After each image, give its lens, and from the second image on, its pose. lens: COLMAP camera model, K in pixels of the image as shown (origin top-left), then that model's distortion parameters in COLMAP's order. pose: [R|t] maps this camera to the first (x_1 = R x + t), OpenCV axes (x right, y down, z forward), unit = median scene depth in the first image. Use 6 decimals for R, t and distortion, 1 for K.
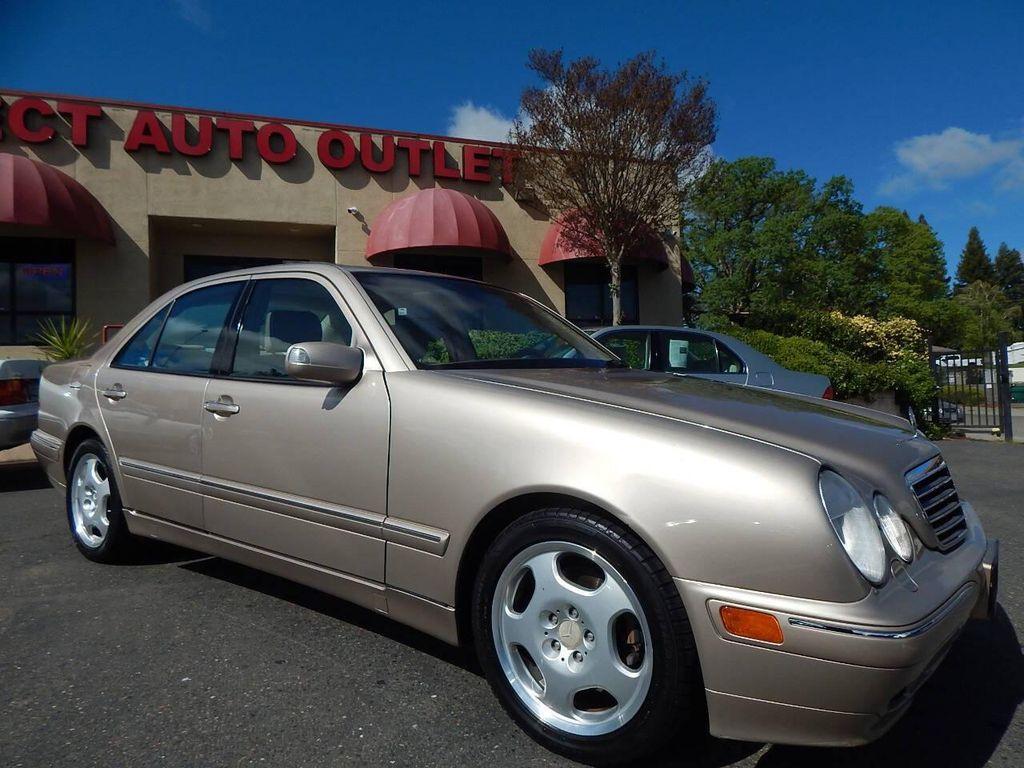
lens RADIAL K [[692.6, 0, 531.6], [0, 692.6, 384.2], [0, 0, 1]] dist [-0.006893, 0.001077]
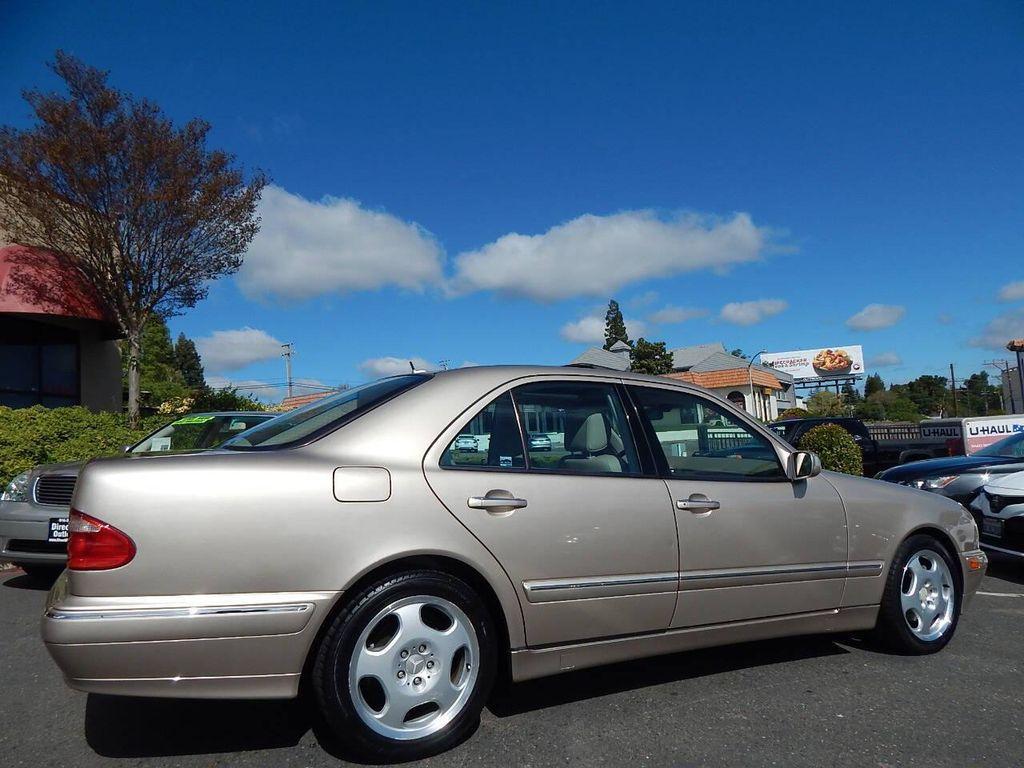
lens RADIAL K [[688.1, 0, 523.6], [0, 688.1, 379.7], [0, 0, 1]] dist [0.014469, -0.001181]
pose [[0.447429, 0.082612, 0.890496, -0.393336], [0.023033, 0.994330, -0.103818, -0.014820], [-0.894023, 0.066962, 0.442989, 0.181779]]
